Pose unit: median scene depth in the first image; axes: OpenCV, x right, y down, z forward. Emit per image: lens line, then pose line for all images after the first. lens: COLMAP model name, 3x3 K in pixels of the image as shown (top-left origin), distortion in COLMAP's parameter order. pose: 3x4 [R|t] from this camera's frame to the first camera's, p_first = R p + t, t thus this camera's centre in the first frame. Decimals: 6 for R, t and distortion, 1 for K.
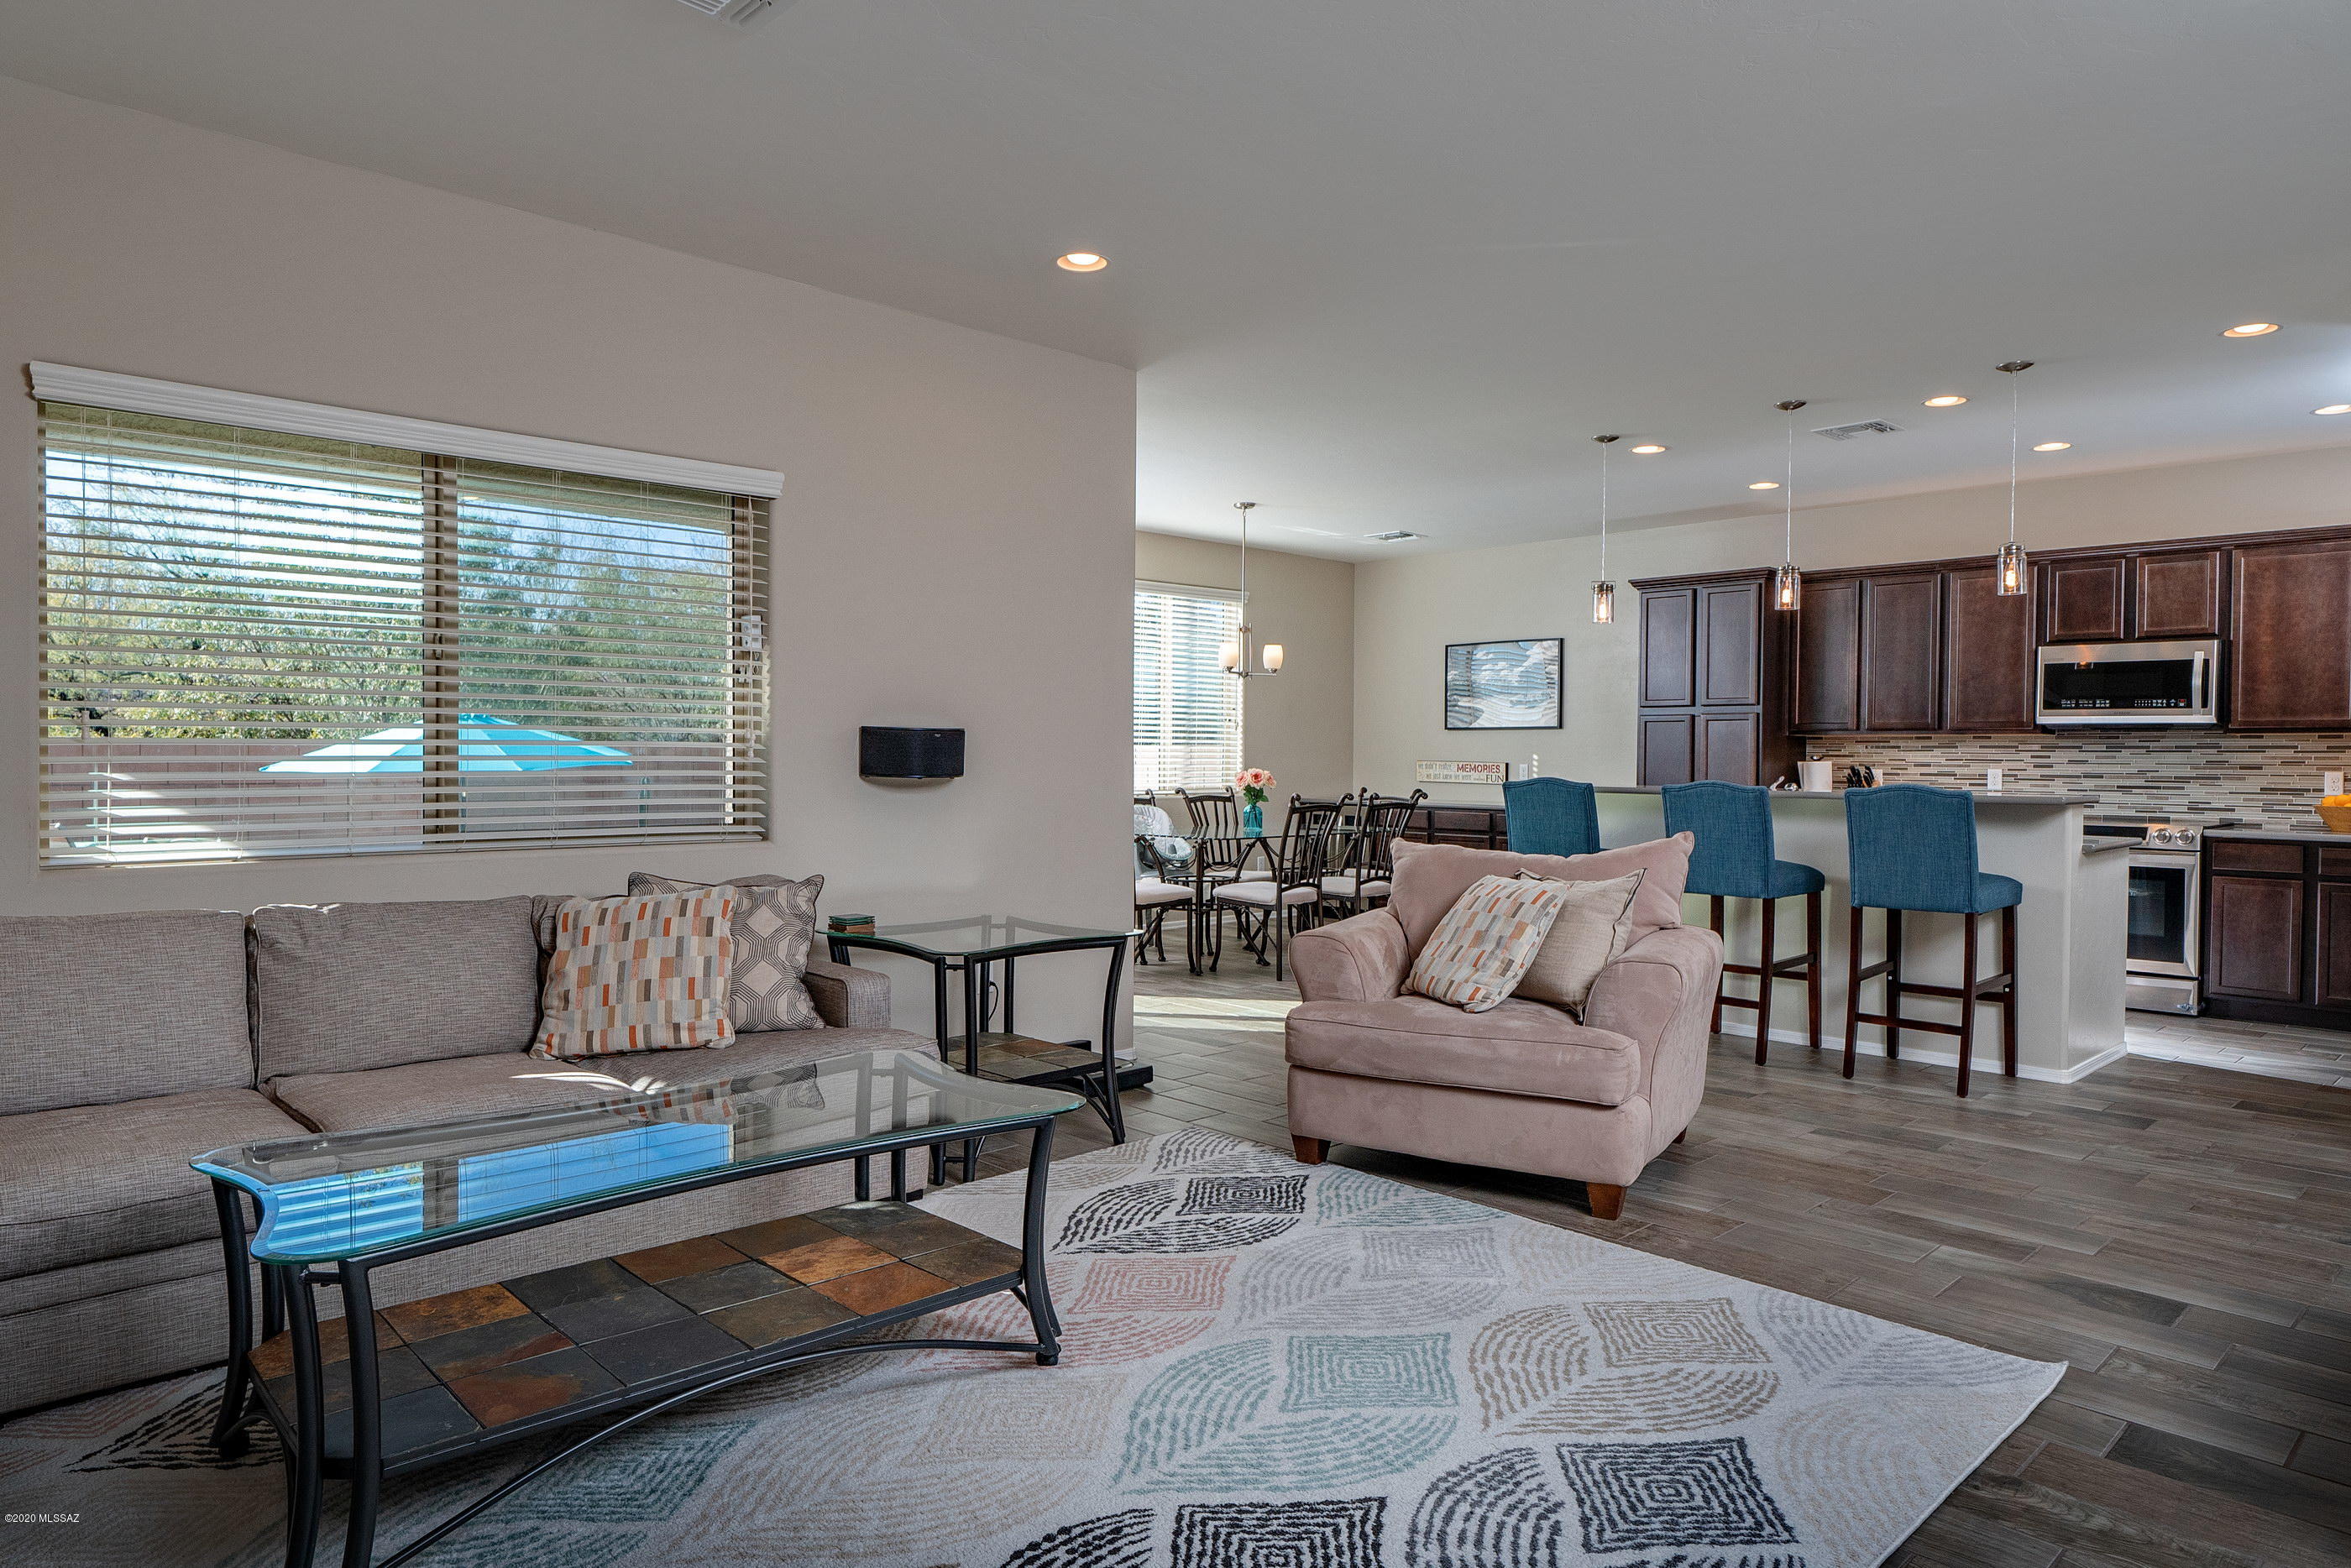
lens RADIAL K [[1454.5, 0, 1195.0], [0, 1454.5, 780.6], [0, 0, 1]] dist [0.004923, -0.000956]
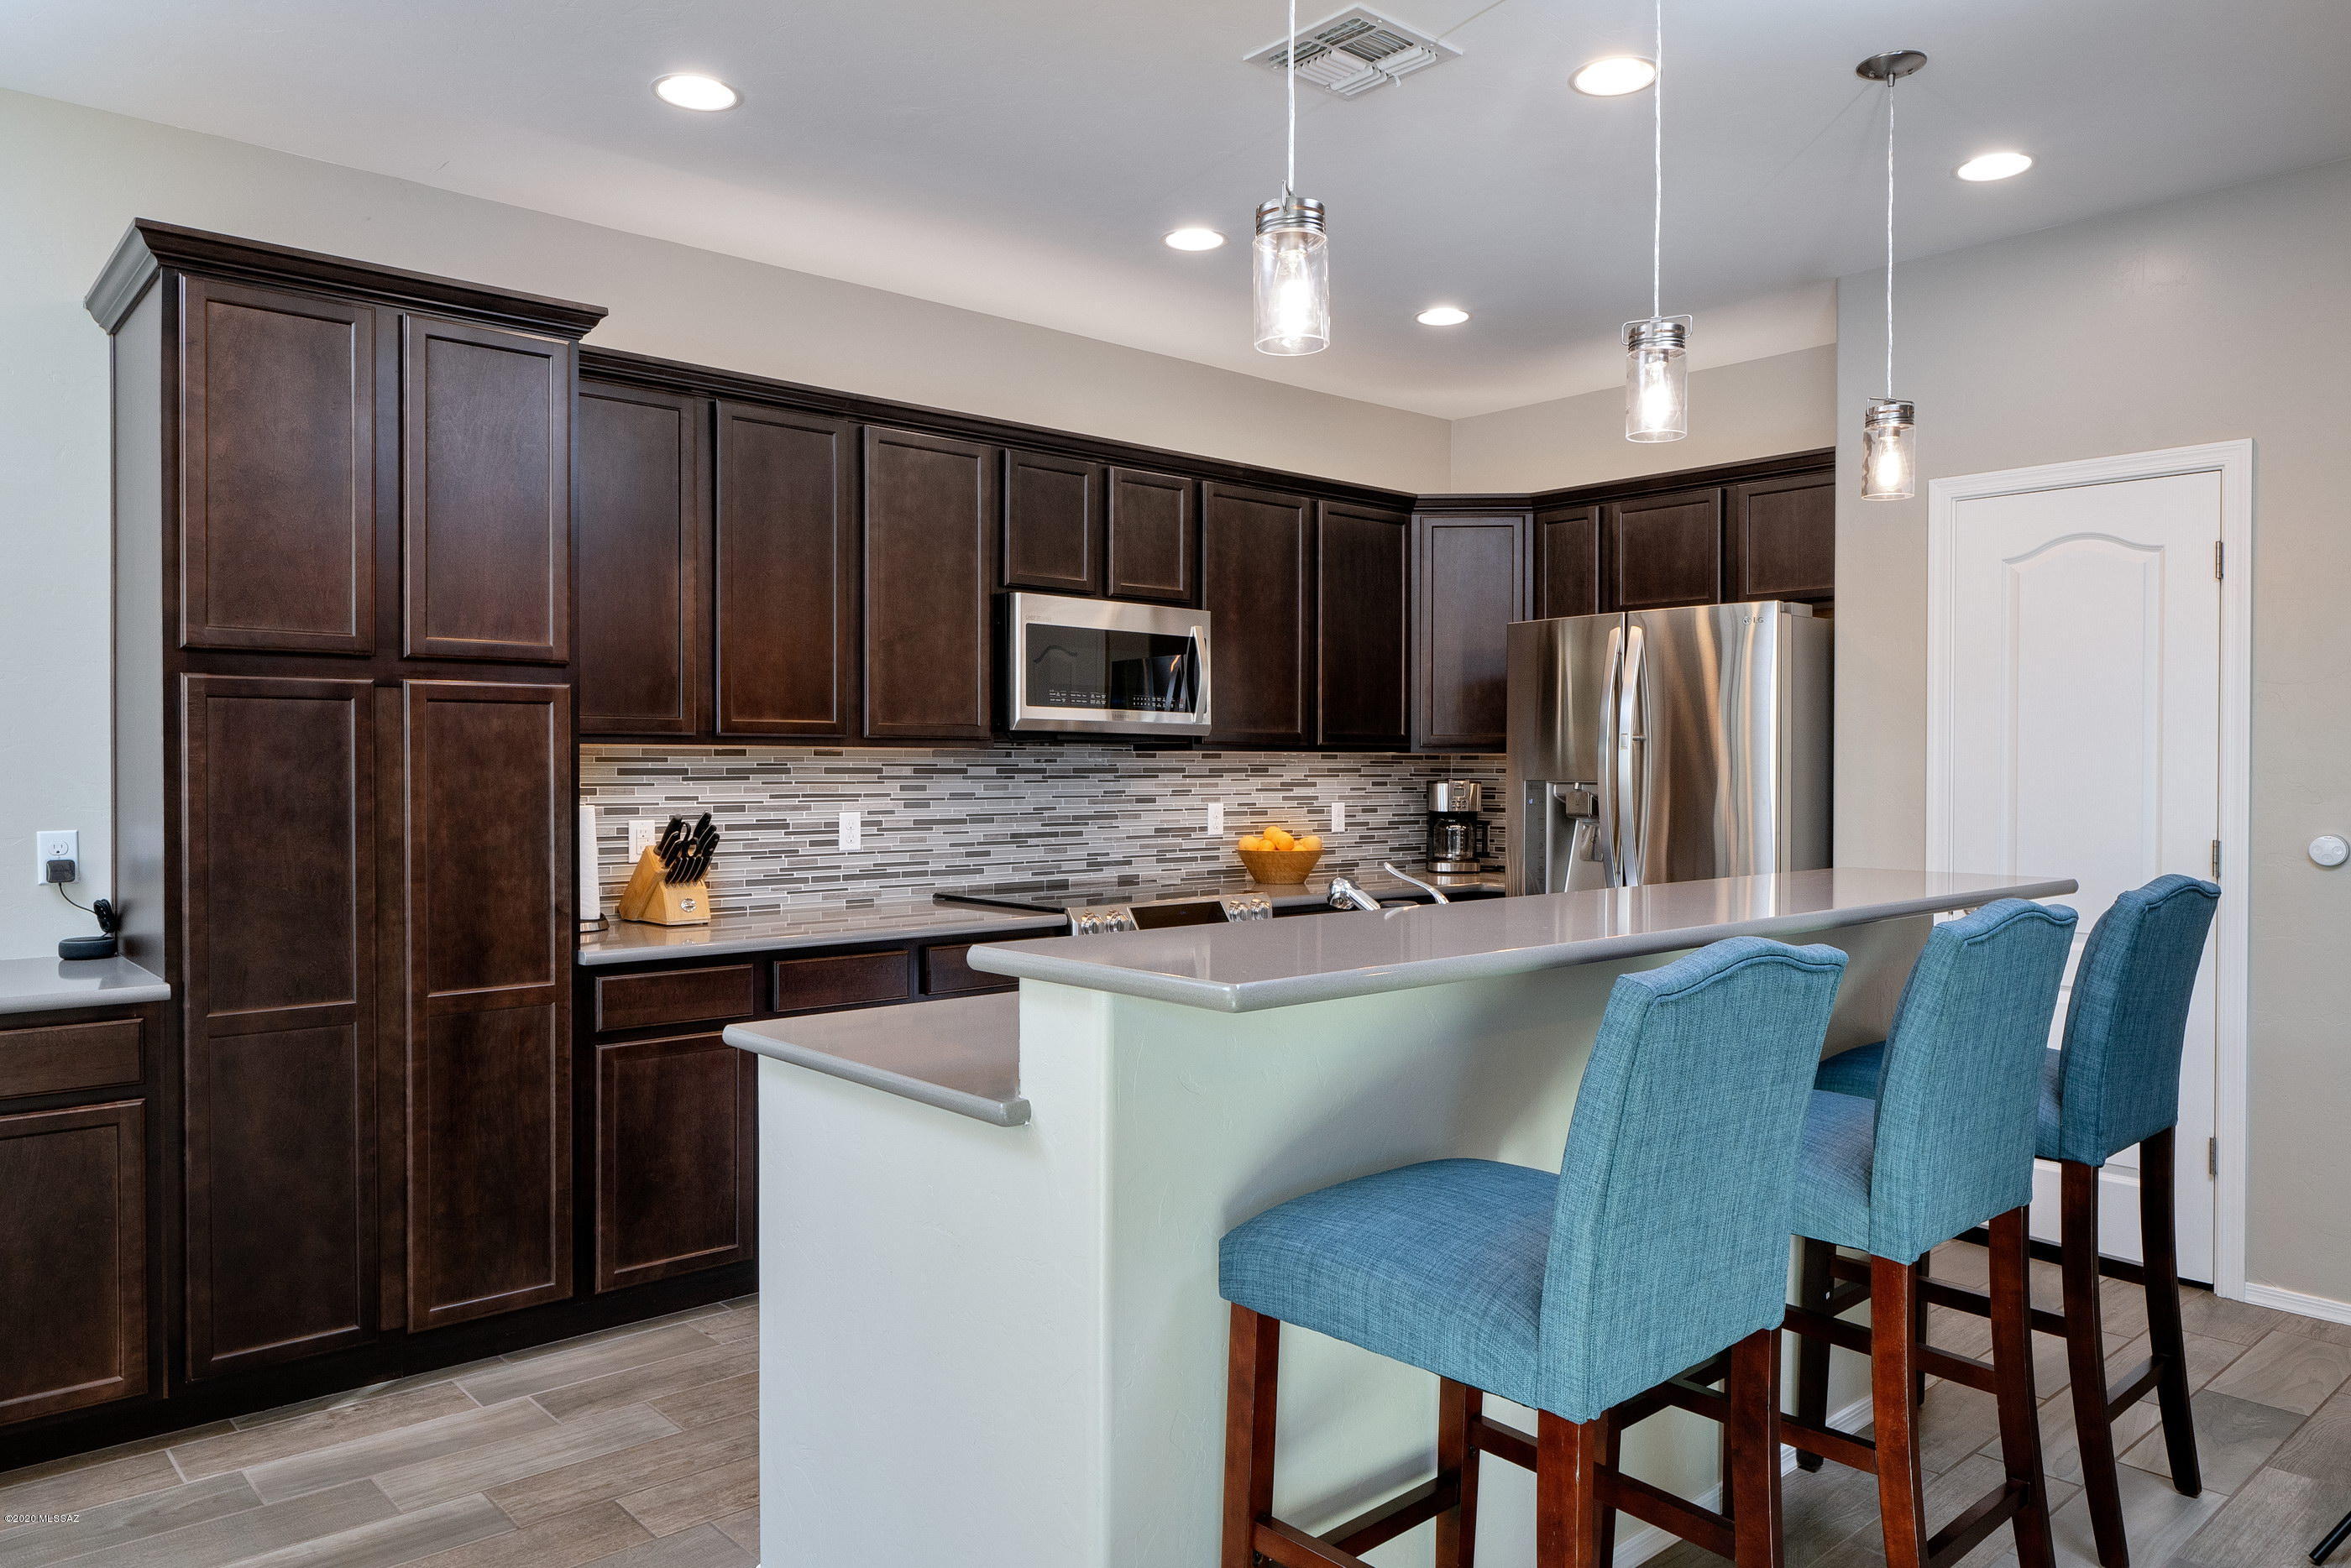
lens RADIAL K [[1570.4, 0, 1243.3], [0, 1570.4, 810.4], [0, 0, 1]] dist [-0.008548, 0.005644]
pose [[0.051958, -0.033185, 0.998098, -0.018930], [0.019212, 0.999296, 0.032224, -0.025723], [-0.998464, 0.017501, 0.052559, 0.868837]]
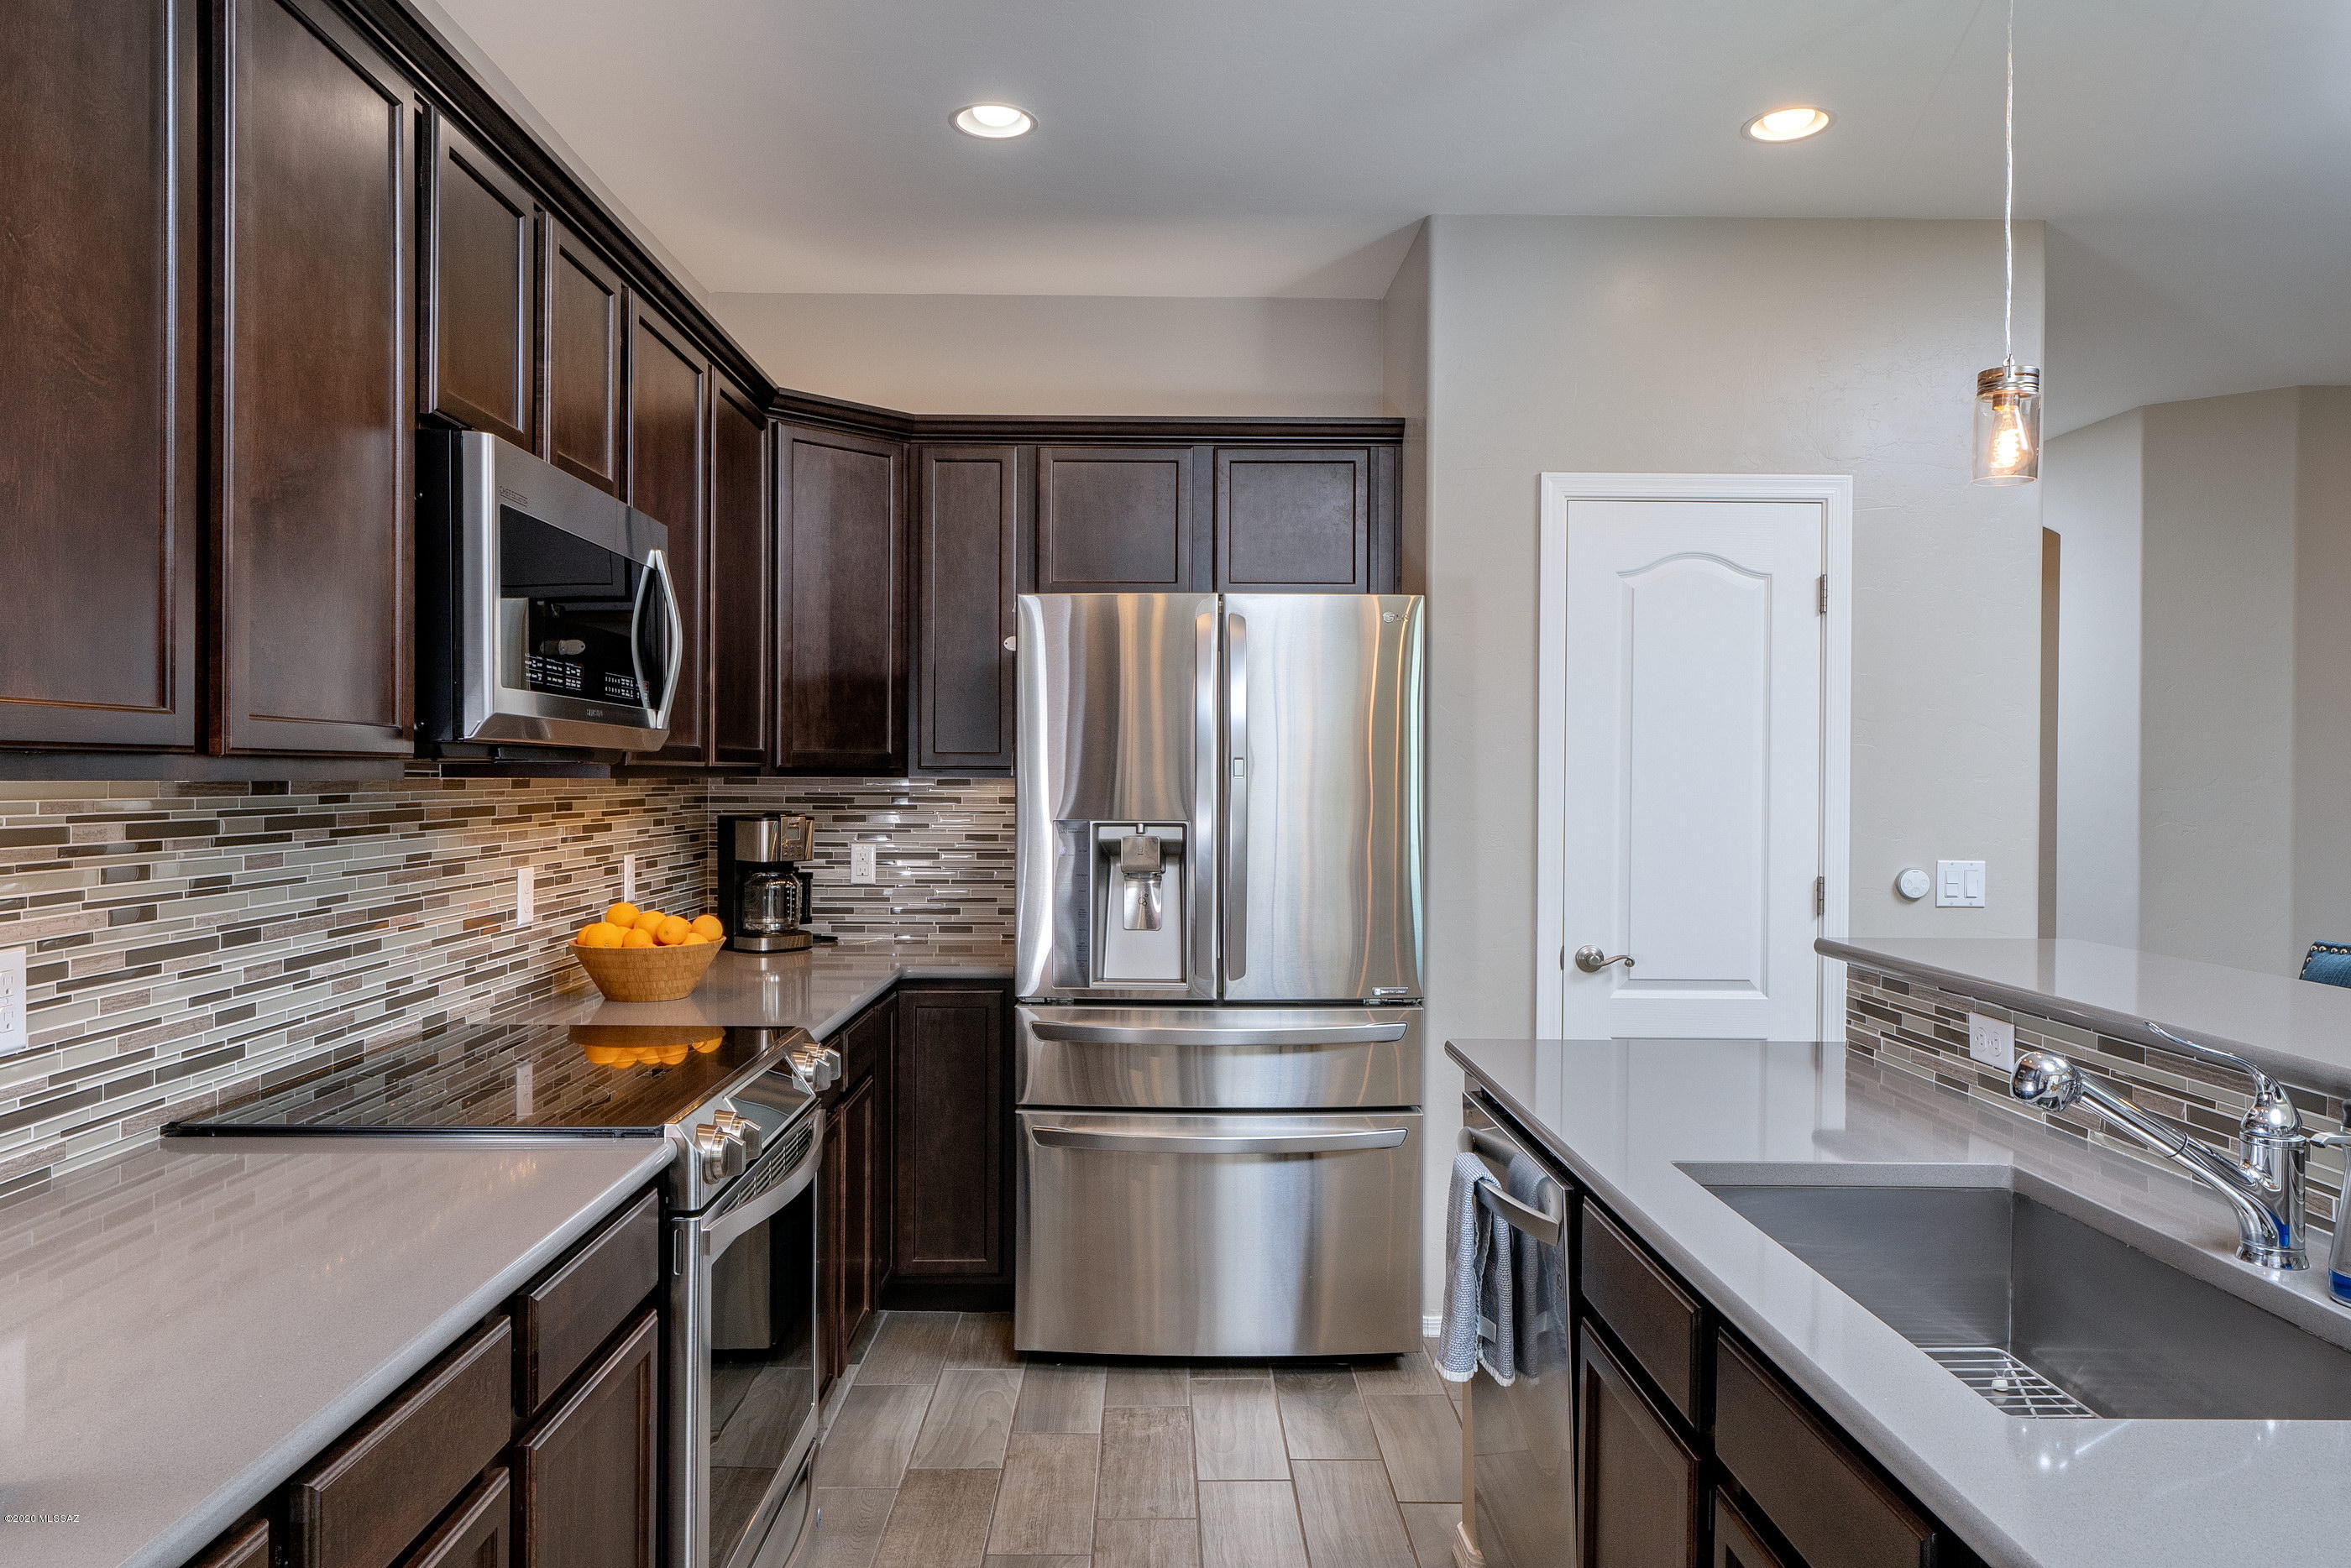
lens RADIAL K [[1570.4, 0, 1192.0], [0, 1570.4, 787.4], [0, 0, 1]] dist [-0.008548, 0.005644]
pose [[-0.707173, -0.013253, 0.706917, 0.297637], [0.007300, 0.999634, 0.026043, -0.036386], [-0.707003, 0.023577, -0.706817, 1.090003]]
